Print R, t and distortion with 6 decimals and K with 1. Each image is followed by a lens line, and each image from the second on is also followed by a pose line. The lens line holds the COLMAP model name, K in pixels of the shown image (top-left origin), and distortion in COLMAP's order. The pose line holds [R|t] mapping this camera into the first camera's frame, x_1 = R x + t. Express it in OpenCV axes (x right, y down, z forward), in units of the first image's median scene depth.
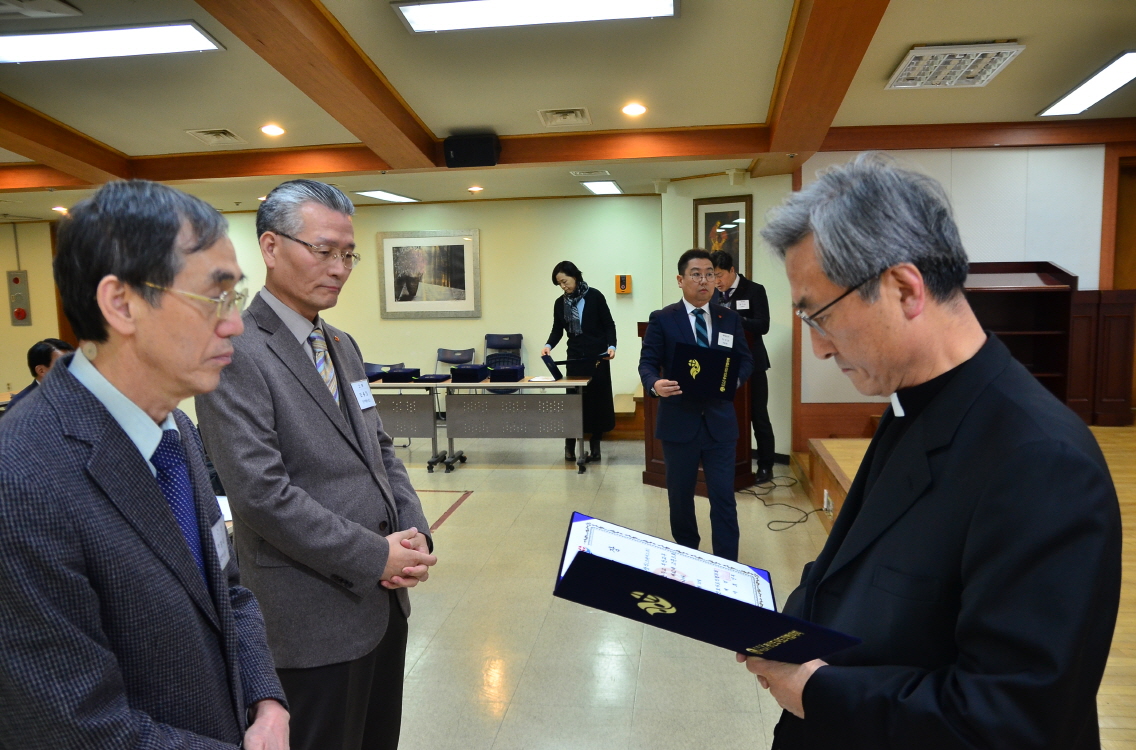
lens RADIAL K [[870.0, 0, 566.9], [0, 870.0, 382.4], [0, 0, 1]] dist [-0.102951, 0.075800]
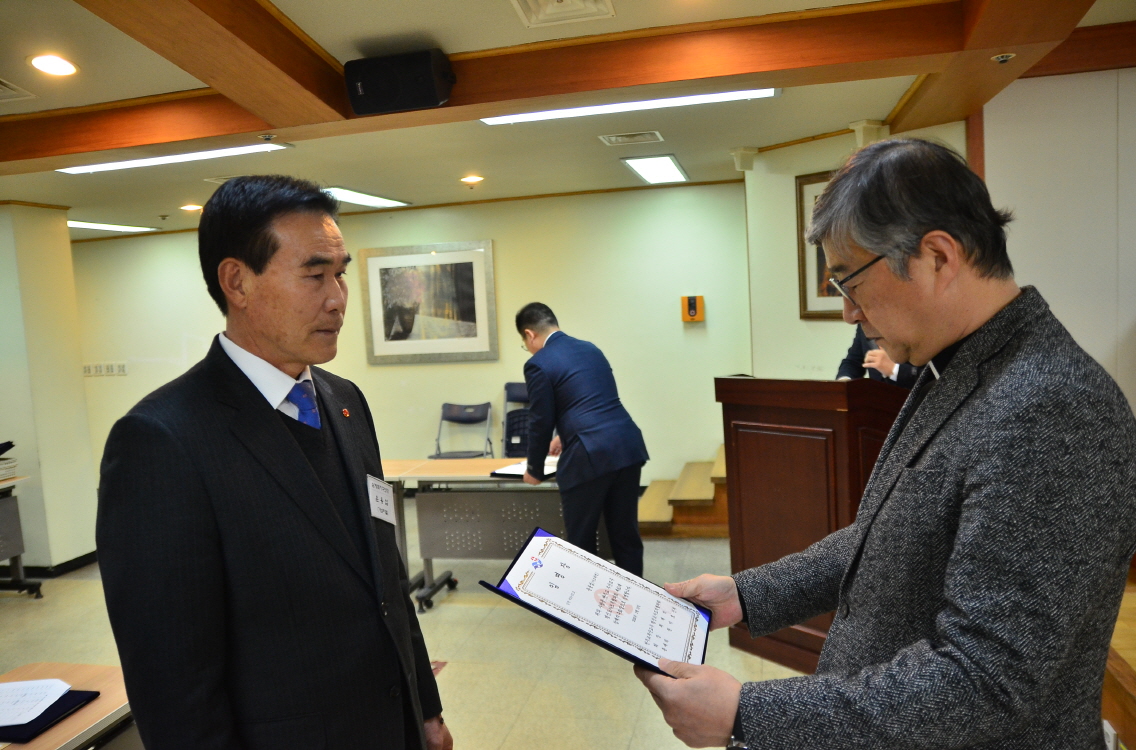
lens RADIAL K [[870.0, 0, 568.2], [0, 870.0, 383.8], [0, 0, 1]] dist [-0.102951, 0.075800]
pose [[0.995956, -0.025221, -0.086227, 0.033422], [0.023286, 0.999456, -0.023374, -0.053645], [0.086770, 0.021271, 0.996001, 0.407493]]
